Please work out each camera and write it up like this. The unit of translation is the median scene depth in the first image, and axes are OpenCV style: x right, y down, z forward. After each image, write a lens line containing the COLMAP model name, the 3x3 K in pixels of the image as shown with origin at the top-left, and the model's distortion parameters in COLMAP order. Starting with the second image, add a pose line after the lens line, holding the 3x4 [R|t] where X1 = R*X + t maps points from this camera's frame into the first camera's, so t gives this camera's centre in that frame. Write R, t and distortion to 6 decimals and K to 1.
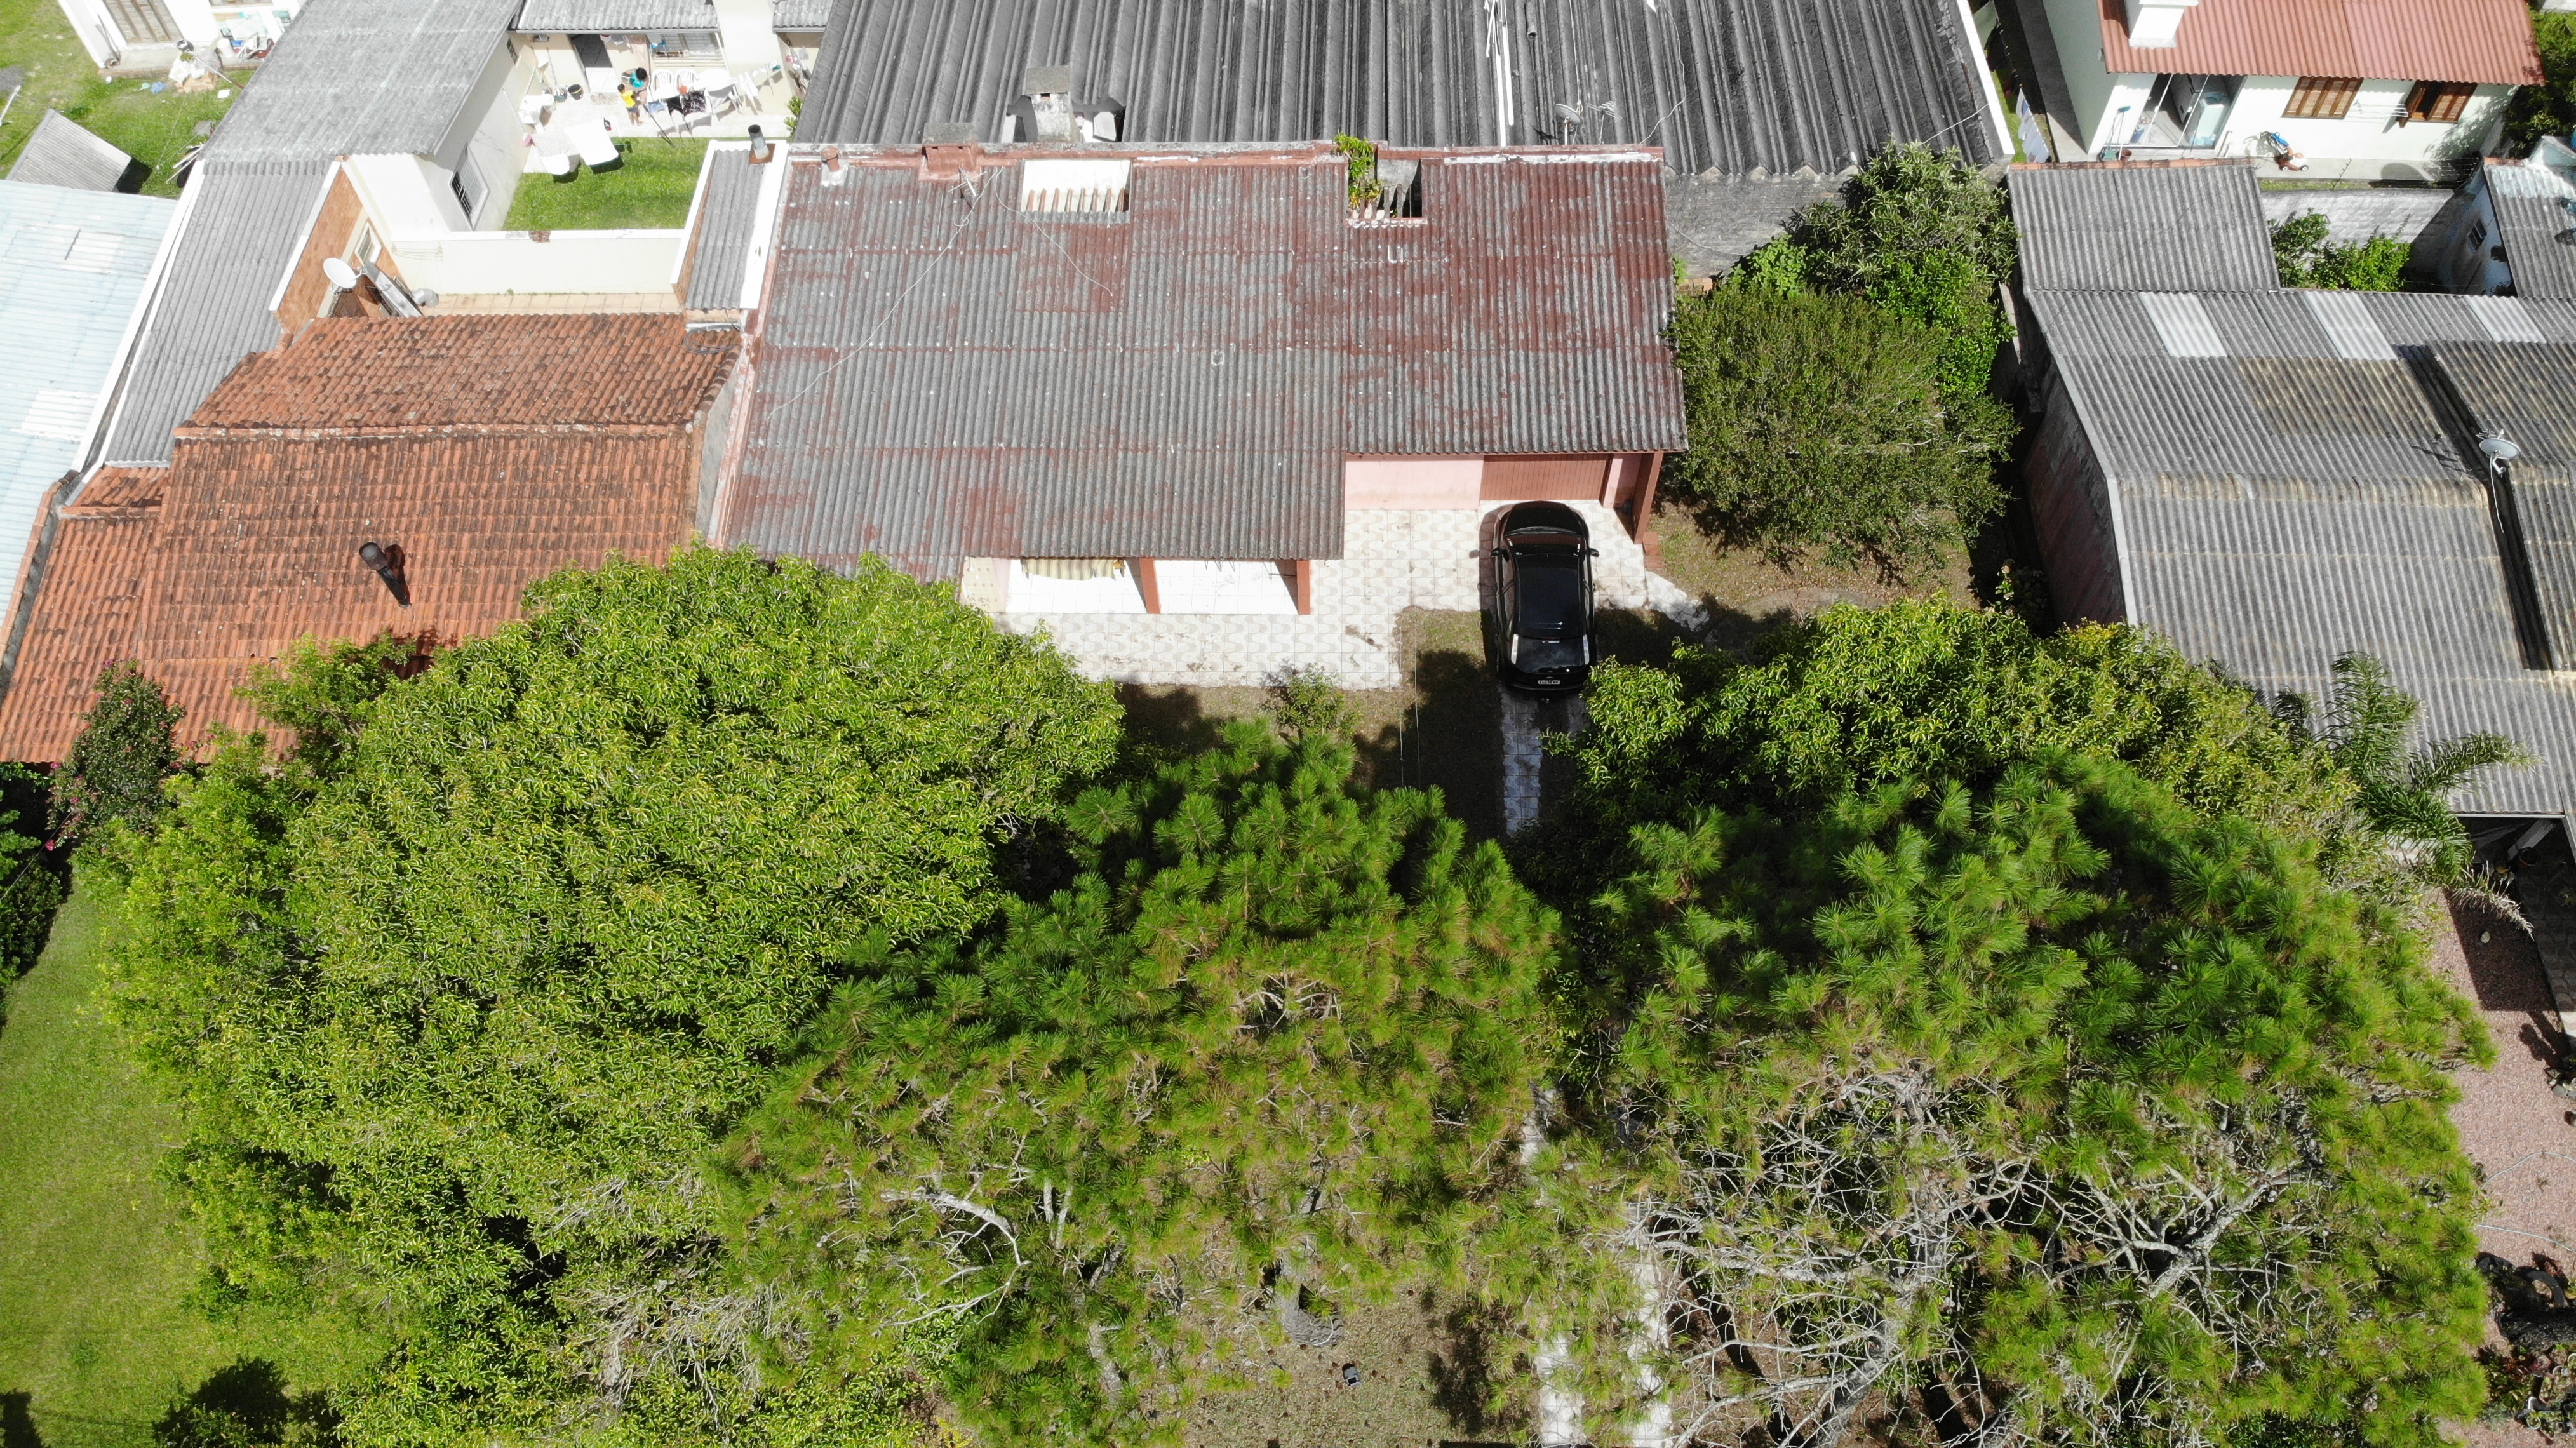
lens RADIAL K [[1870.8, 0, 1277.3], [0, 1870.8, 722.9], [0, 0, 1]] dist [0.110085, -0.242961]
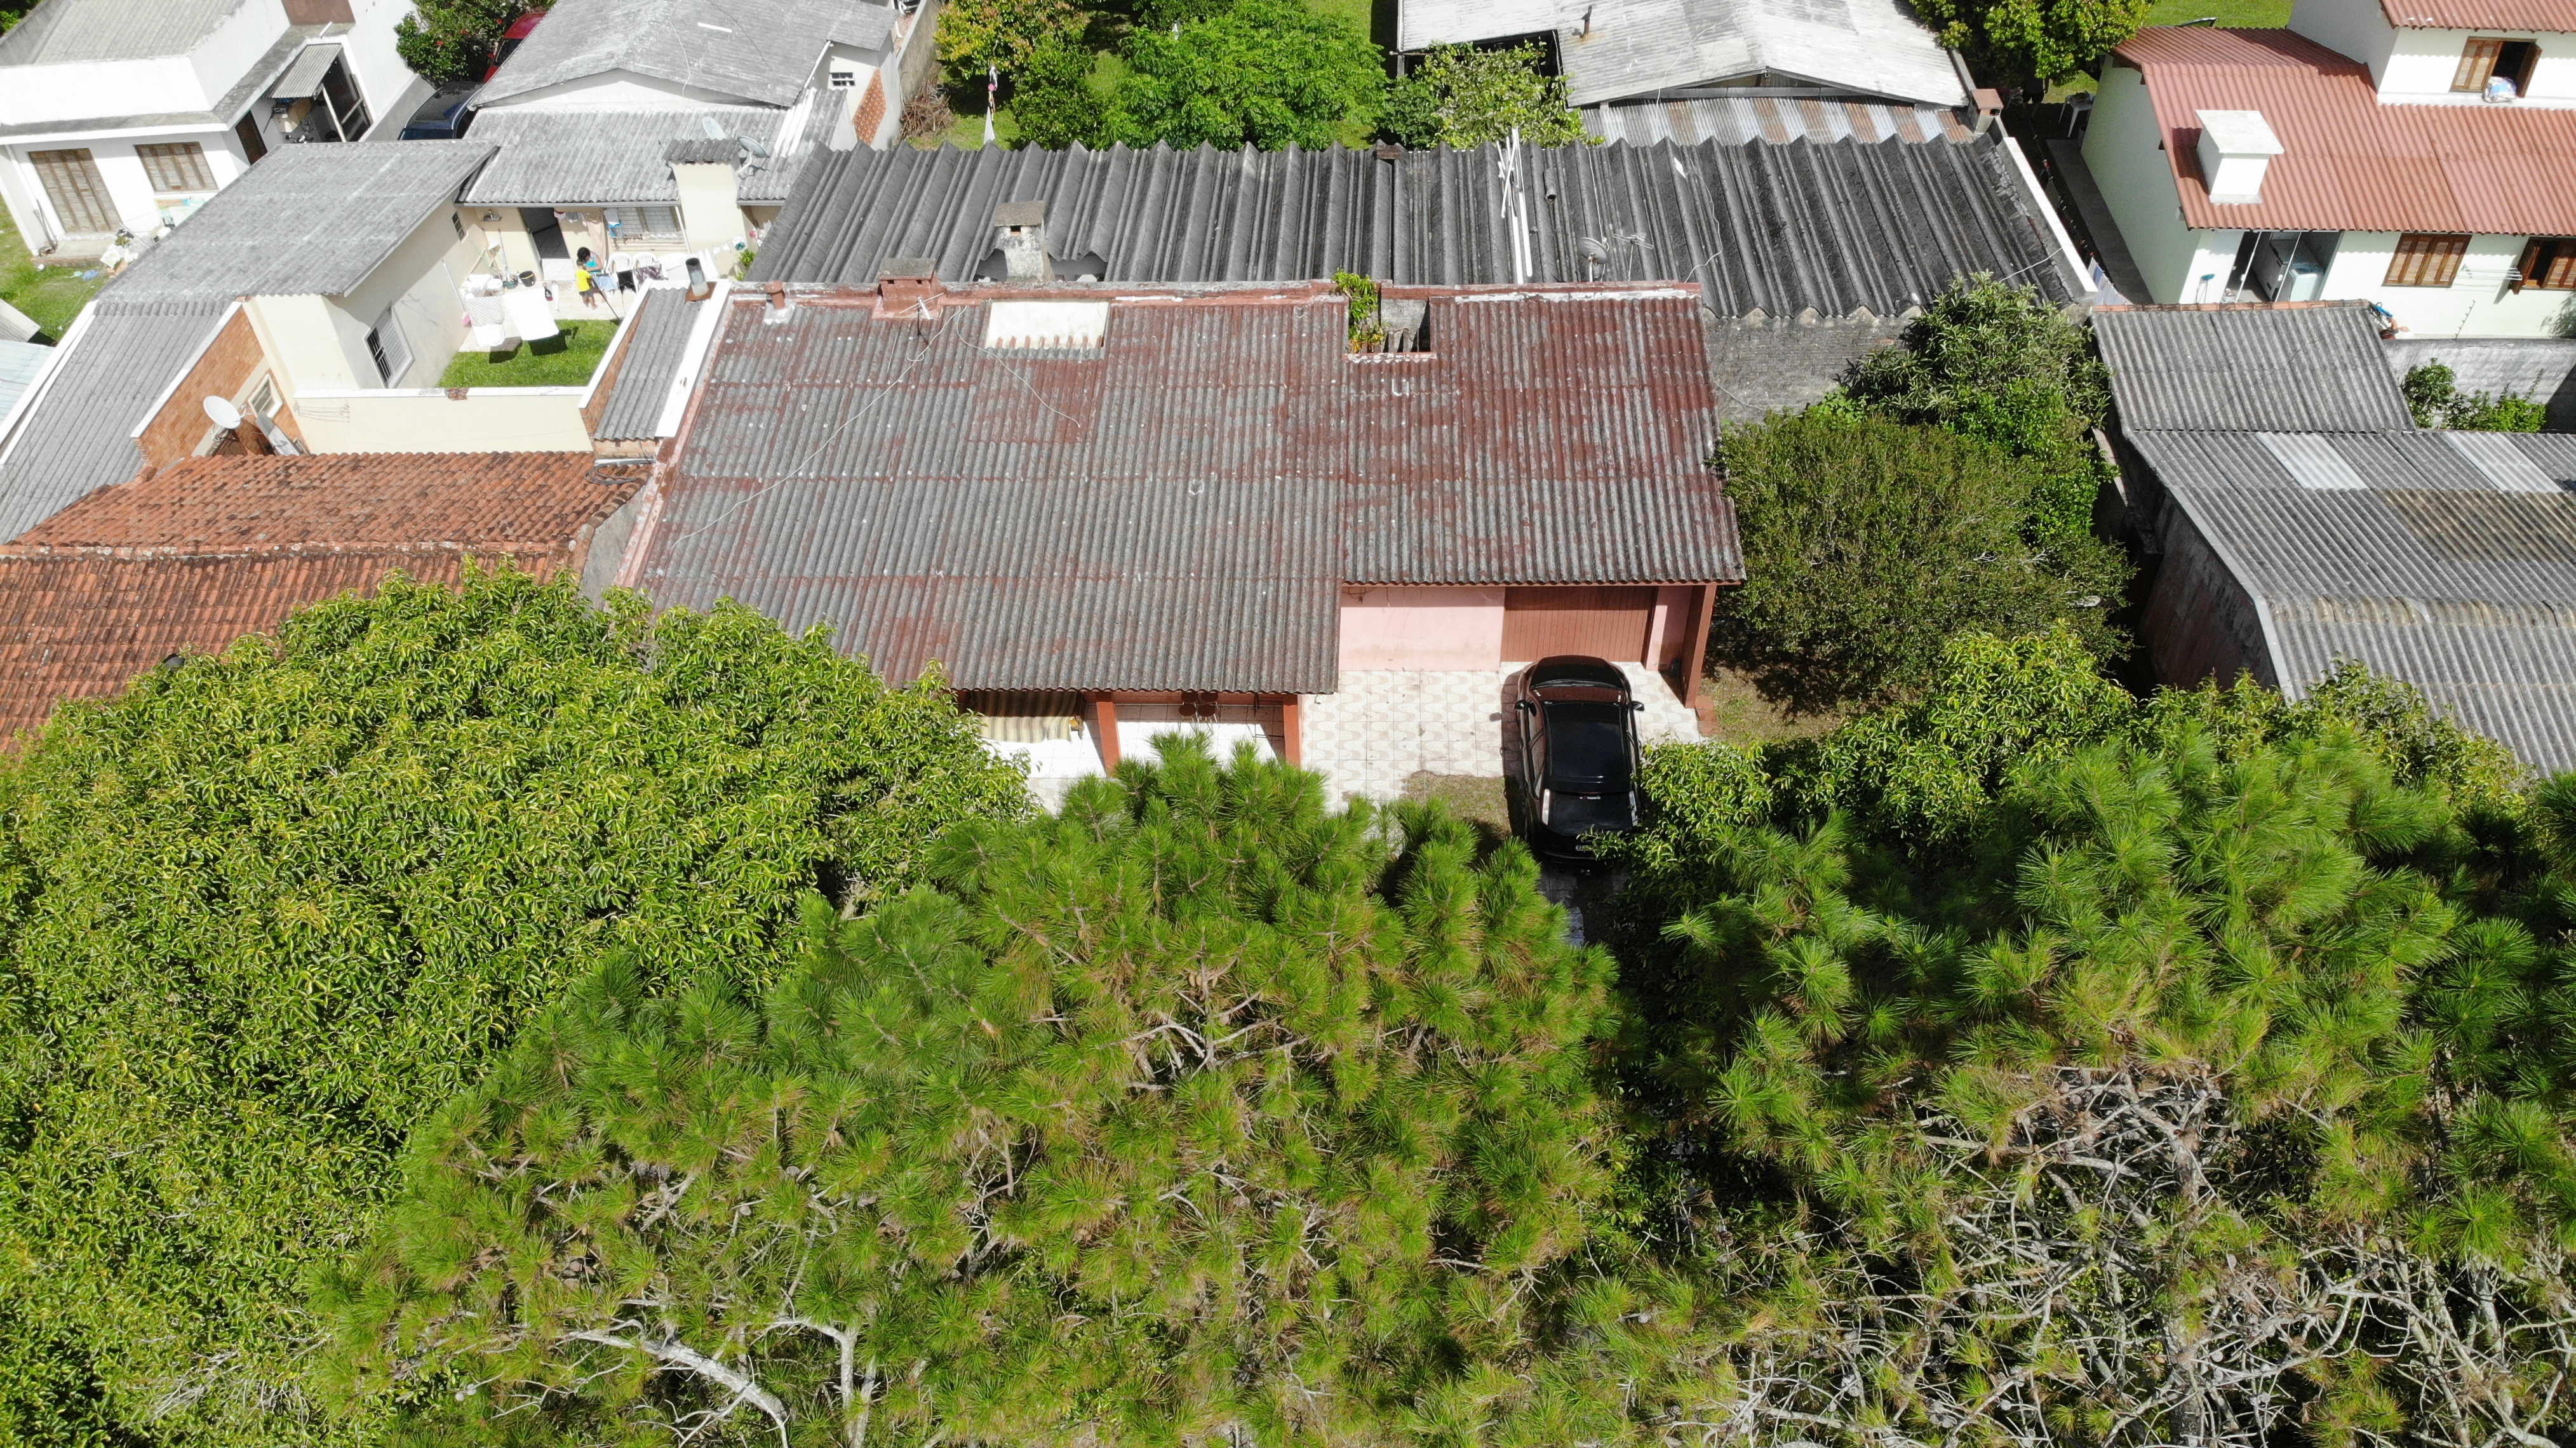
lens RADIAL K [[1870.8, 0, 1277.3], [0, 1870.8, 722.9], [0, 0, 1]] dist [0.110085, -0.242961]
pose [[0.999826, 0.008606, -0.016565, 0.021018], [-0.011983, 0.976310, -0.216046, 0.098004], [0.014314, 0.216207, 0.976243, 0.175553]]
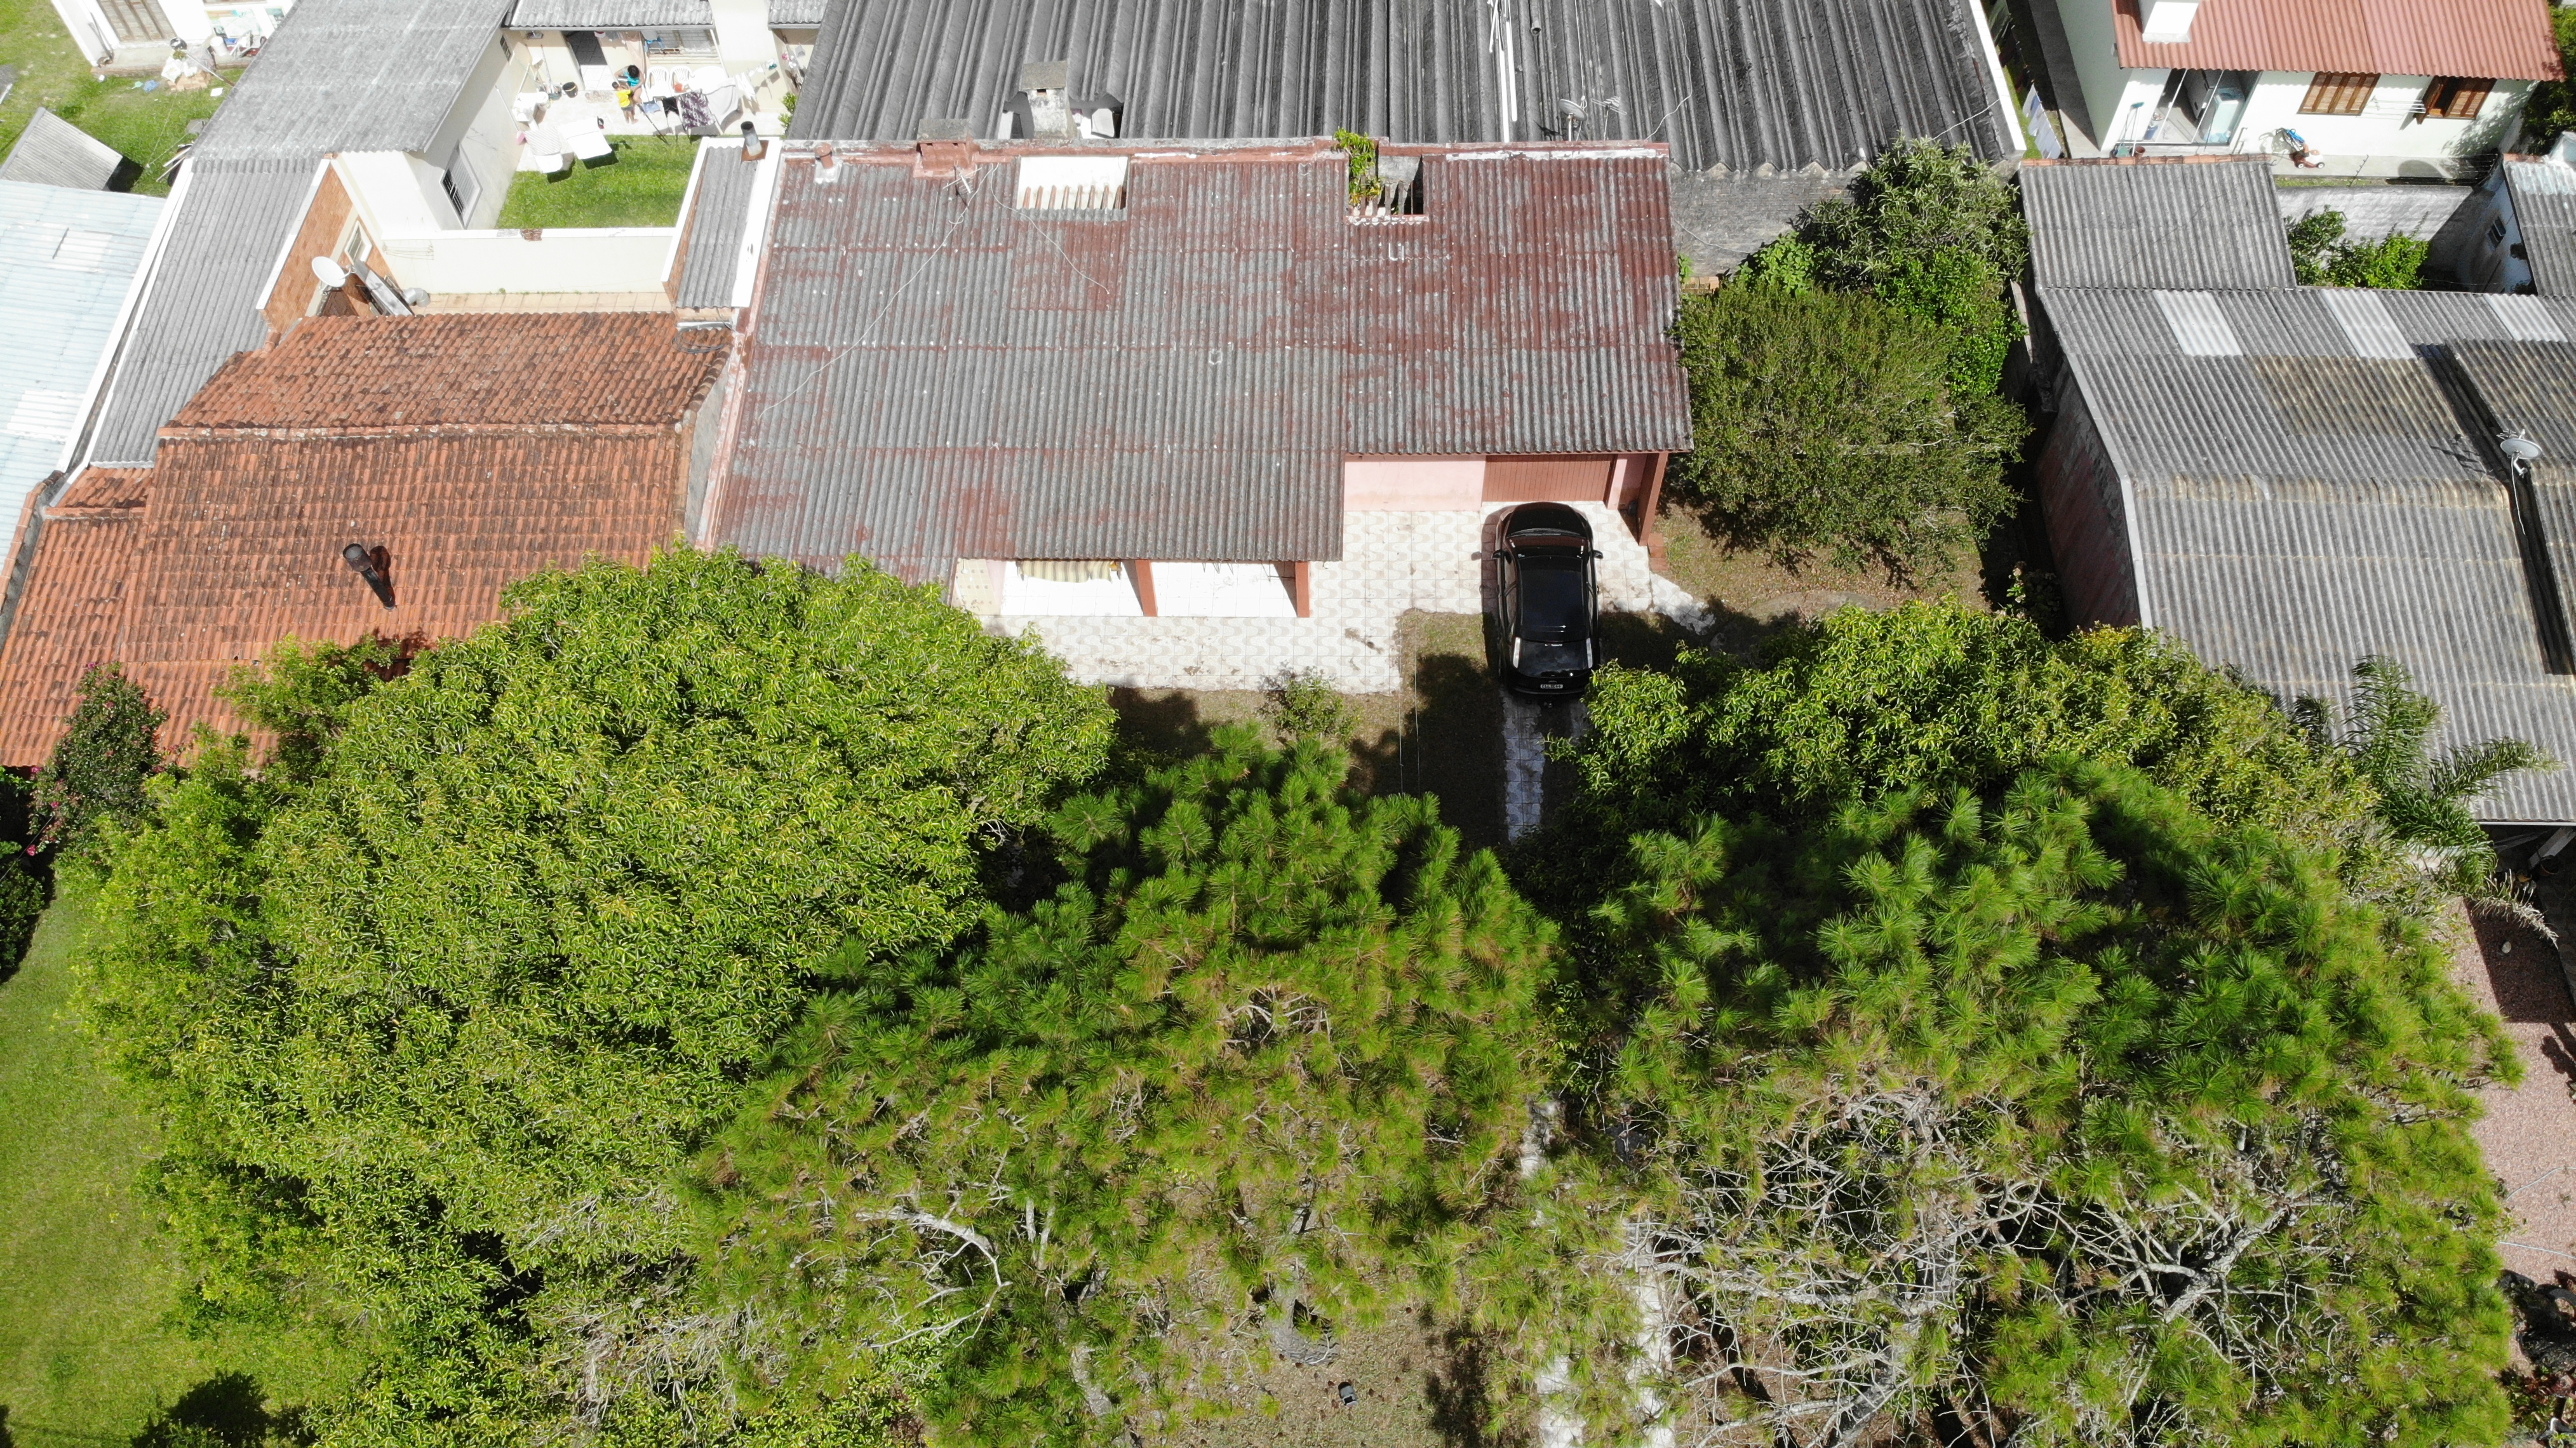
lens RADIAL K [[1870.8, 0, 1277.3], [0, 1870.8, 722.9], [0, 0, 1]] dist [0.110085, -0.242961]
pose [[0.999985, 0.000870, -0.005453, 0.006192], [-0.000881, 0.999998, -0.001925, -0.000511], [0.005451, 0.001930, 0.999983, 0.015533]]
